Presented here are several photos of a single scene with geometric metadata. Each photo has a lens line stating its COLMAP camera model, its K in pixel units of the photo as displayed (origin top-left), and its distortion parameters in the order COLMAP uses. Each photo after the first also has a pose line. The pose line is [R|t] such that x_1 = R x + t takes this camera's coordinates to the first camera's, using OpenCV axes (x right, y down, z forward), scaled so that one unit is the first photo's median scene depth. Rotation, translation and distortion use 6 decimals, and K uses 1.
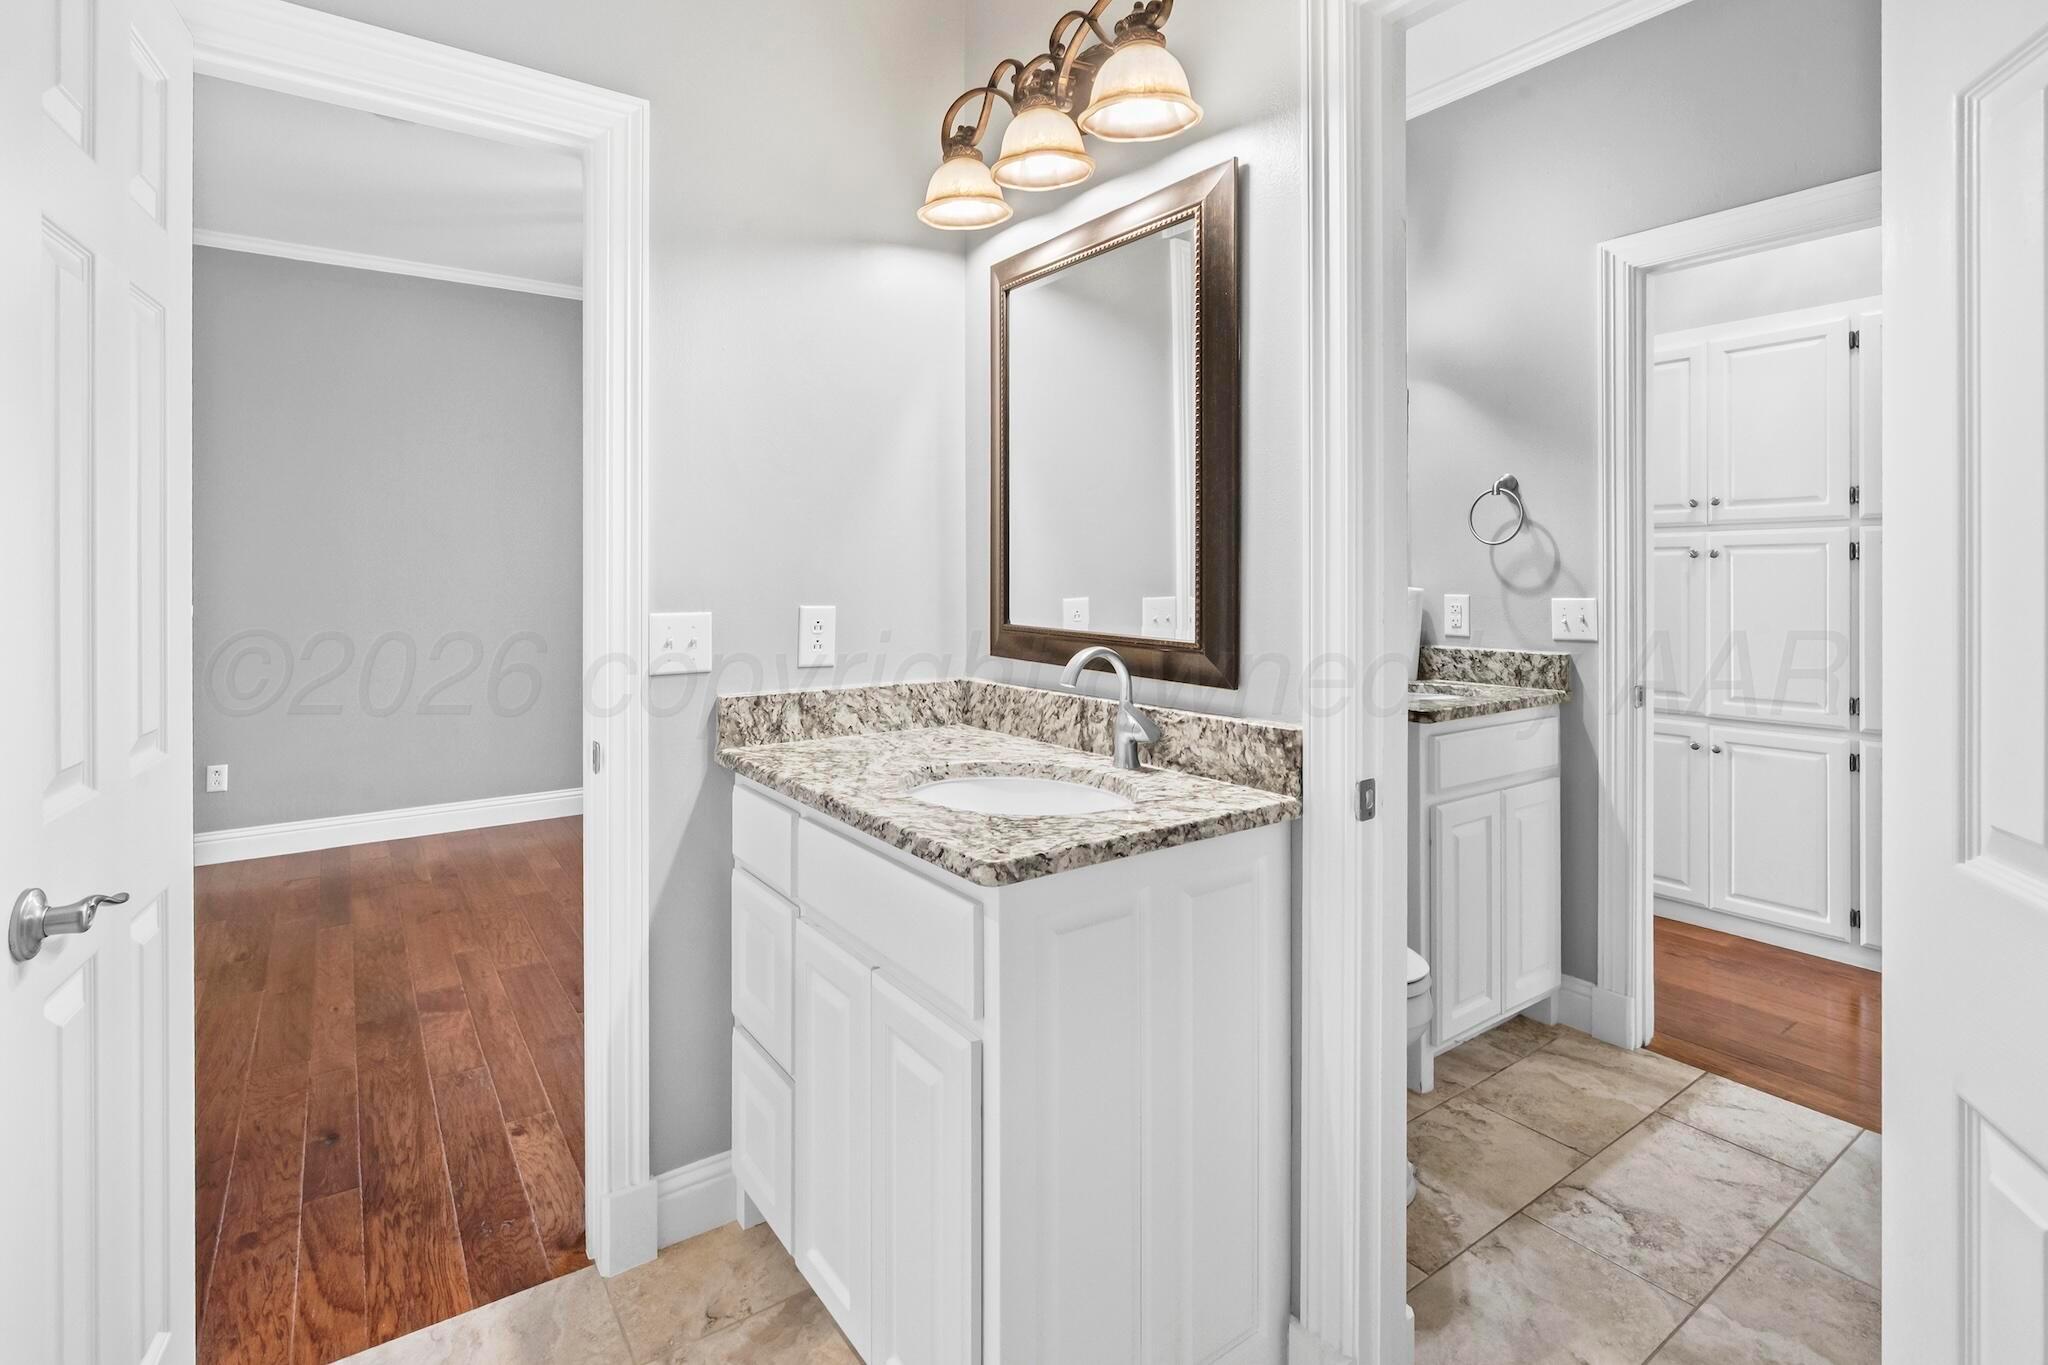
lens RADIAL K [[948.1, 0, 988.1], [0, 948.1, 573.6], [0, 0, 1]] dist [-0.002322, 0.001069]
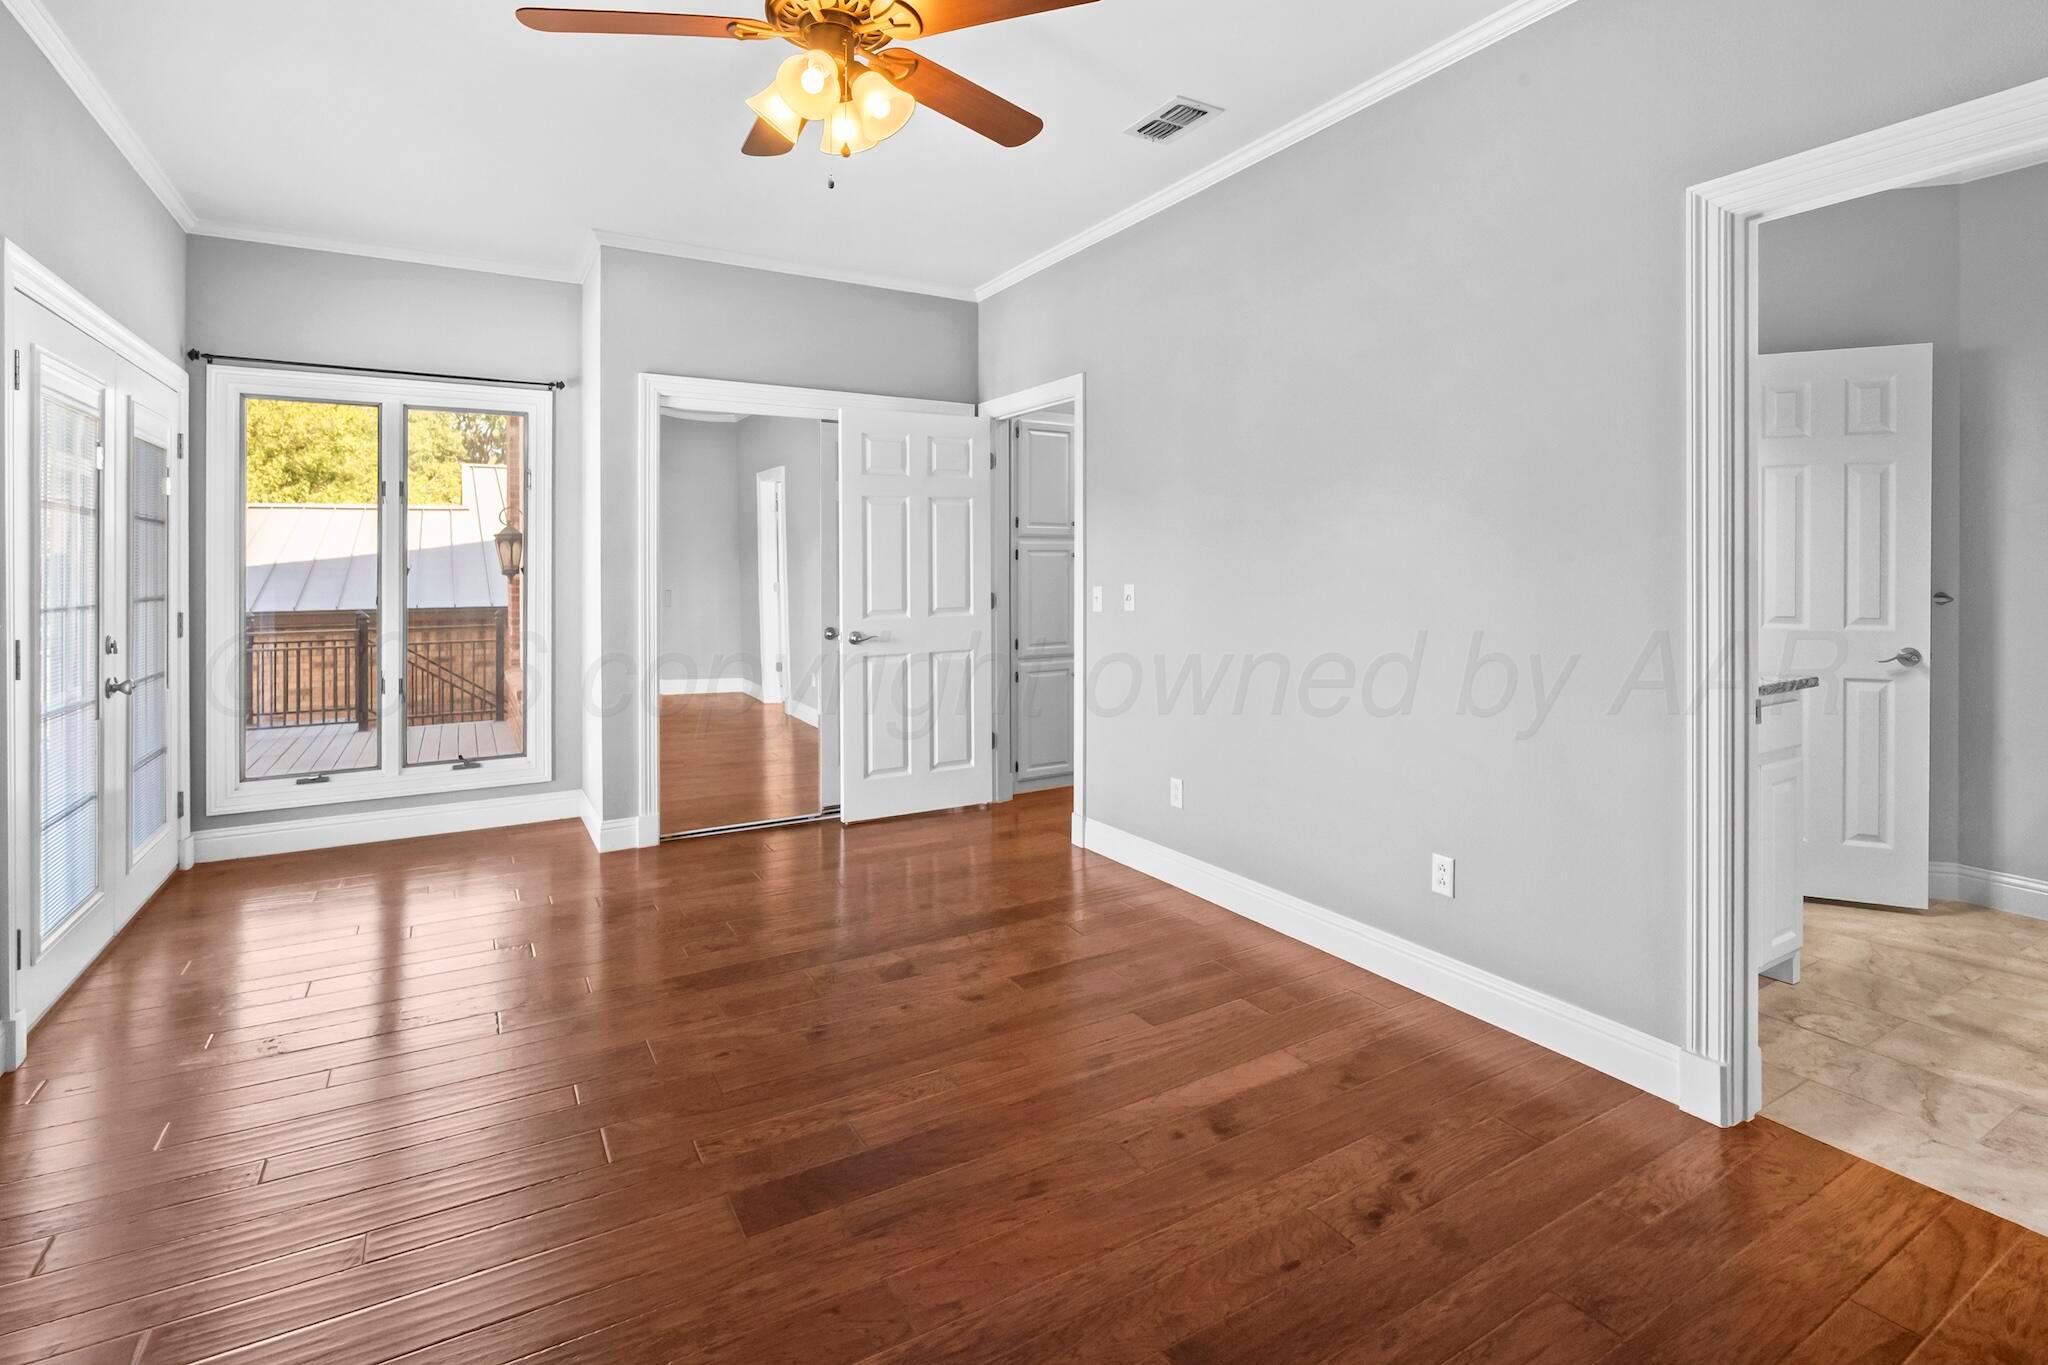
lens RADIAL K [[948.1, 0, 1008.9], [0, 948.1, 571.4], [0, 0, 1]] dist [-0.002322, 0.001069]
pose [[0.084908, -0.000638, 0.996389, -0.446300], [0.000587, 1.000000, 0.000590, -0.002387], [-0.996389, 0.000535, 0.084908, 0.476163]]
